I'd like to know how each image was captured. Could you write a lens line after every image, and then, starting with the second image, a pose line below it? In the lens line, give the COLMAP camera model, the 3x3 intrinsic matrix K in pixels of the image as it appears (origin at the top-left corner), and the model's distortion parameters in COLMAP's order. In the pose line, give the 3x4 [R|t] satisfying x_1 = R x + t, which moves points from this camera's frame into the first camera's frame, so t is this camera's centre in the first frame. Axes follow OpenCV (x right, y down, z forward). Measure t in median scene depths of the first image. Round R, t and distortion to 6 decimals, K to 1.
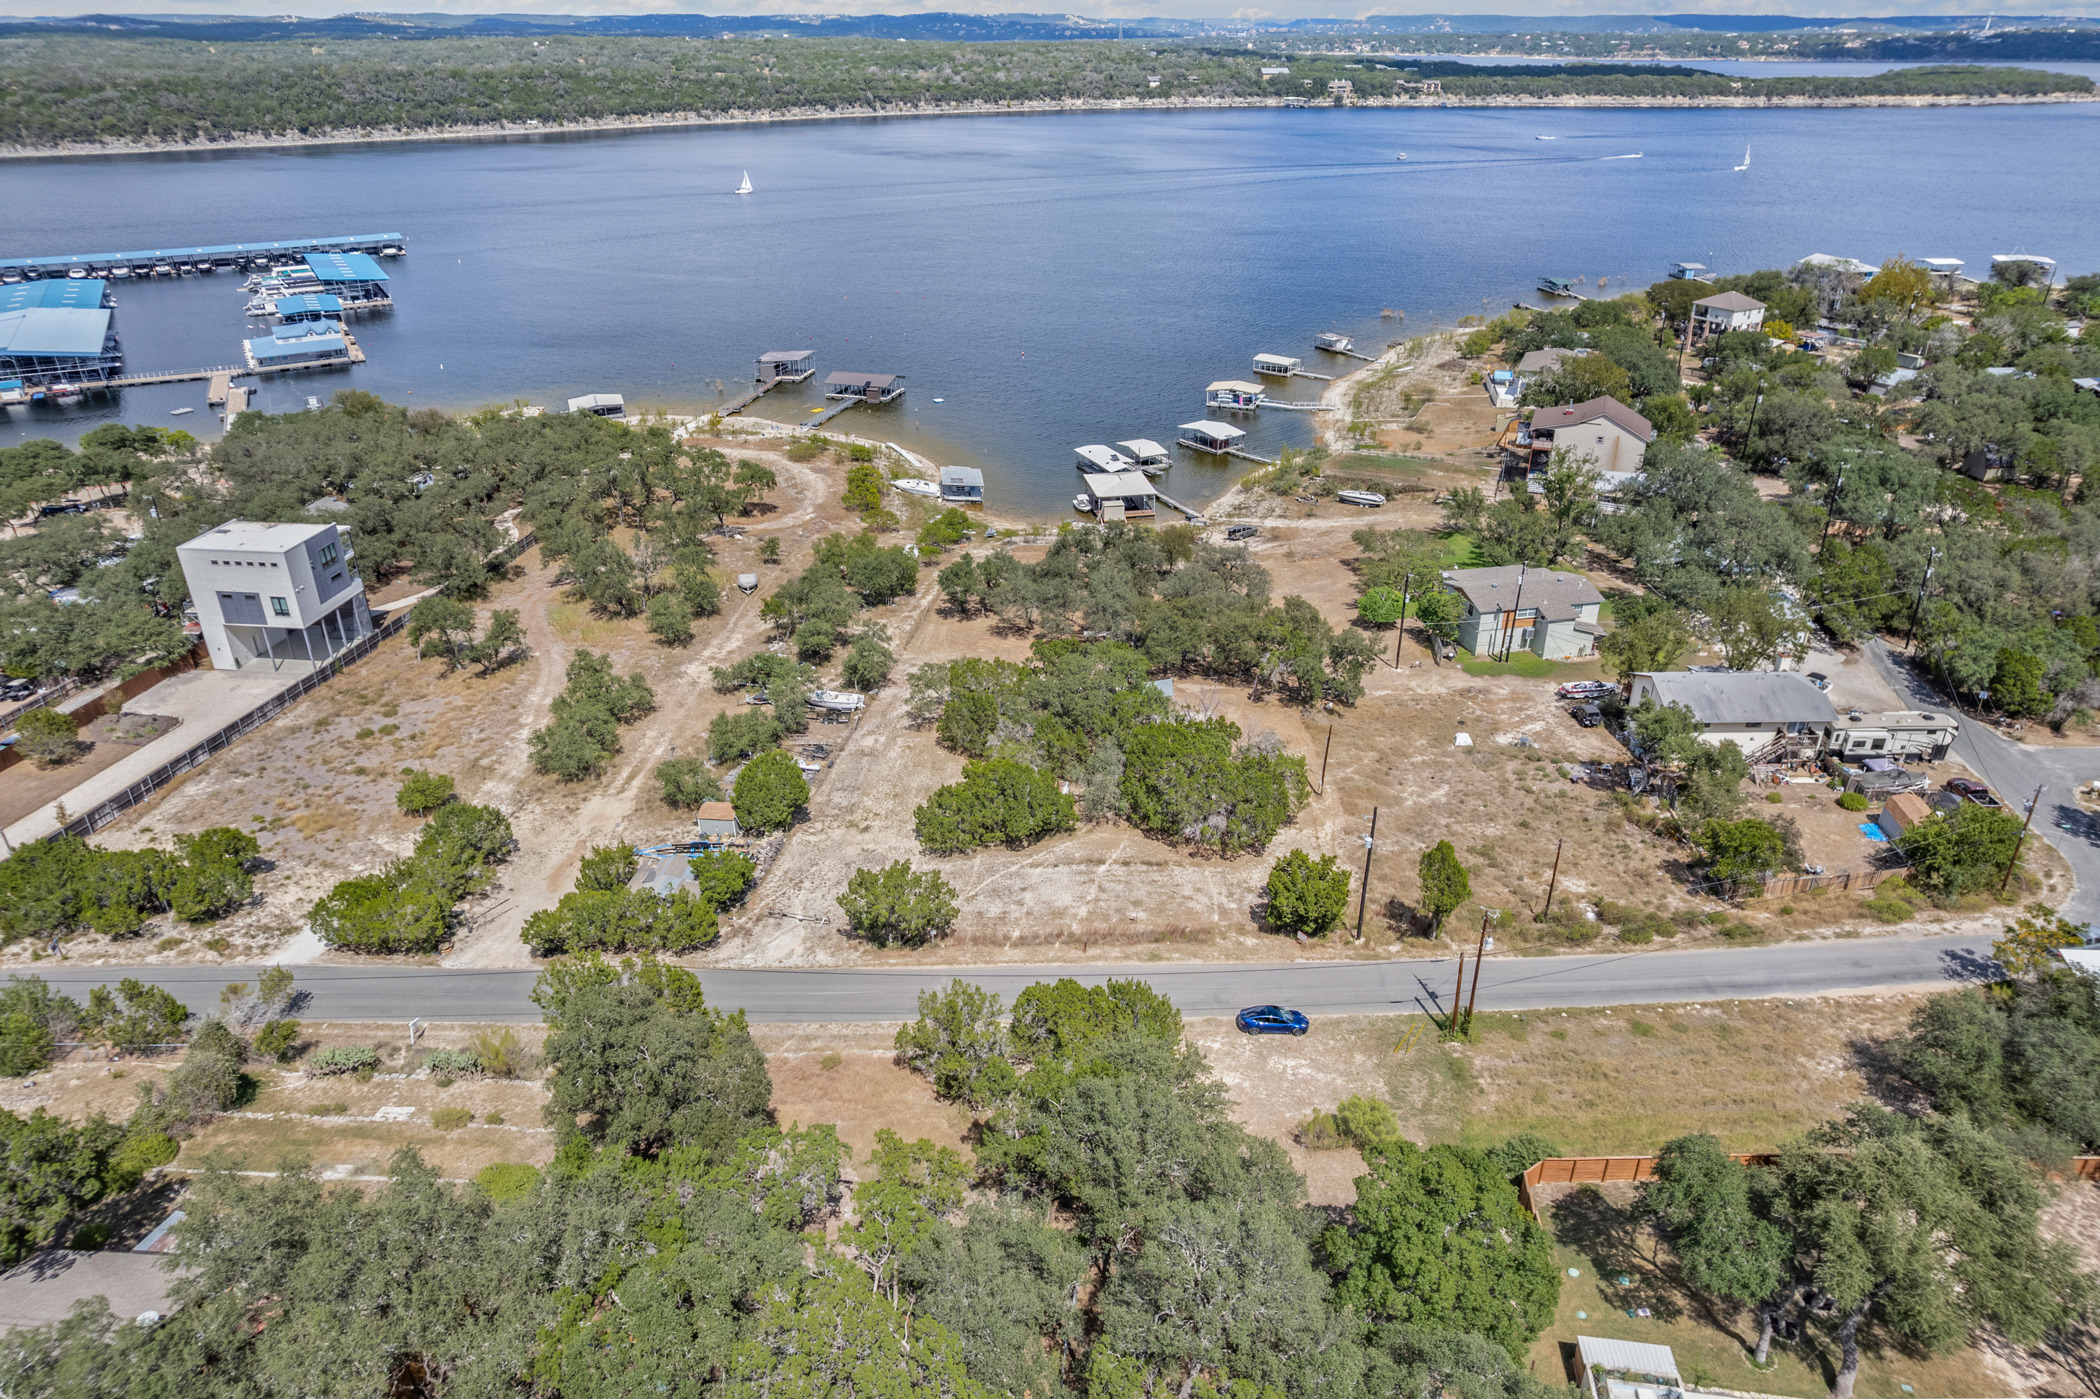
lens RADIAL K [[1354.4, 0, 1056.9], [0, 1354.4, 697.7], [0, 0, 1]] dist [-0.088729, 0.083964]
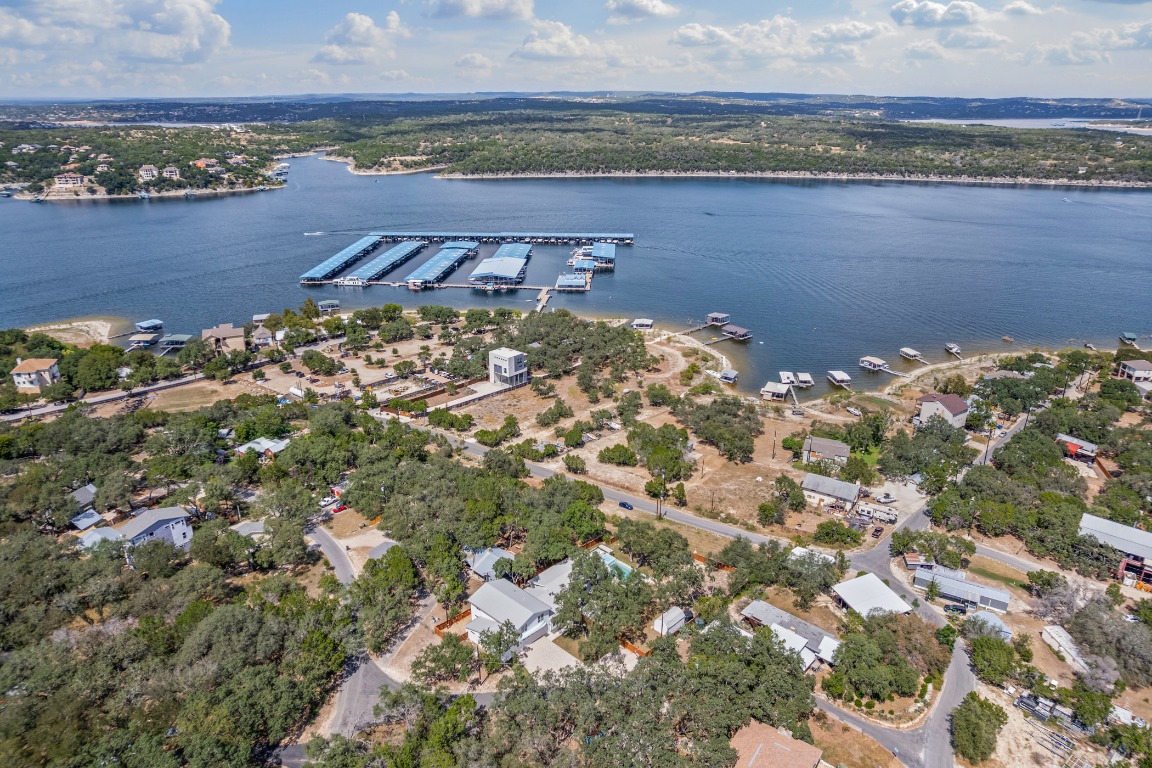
lens RADIAL K [[743.0, 0, 579.8], [0, 743.0, 383.0], [0, 0, 1]] dist [-0.088729, 0.083964]
pose [[0.826131, 0.210279, -0.522771, 0.442146], [-0.259955, 0.965358, -0.022500, -0.022518], [0.499931, 0.154485, 0.852176, -0.451112]]
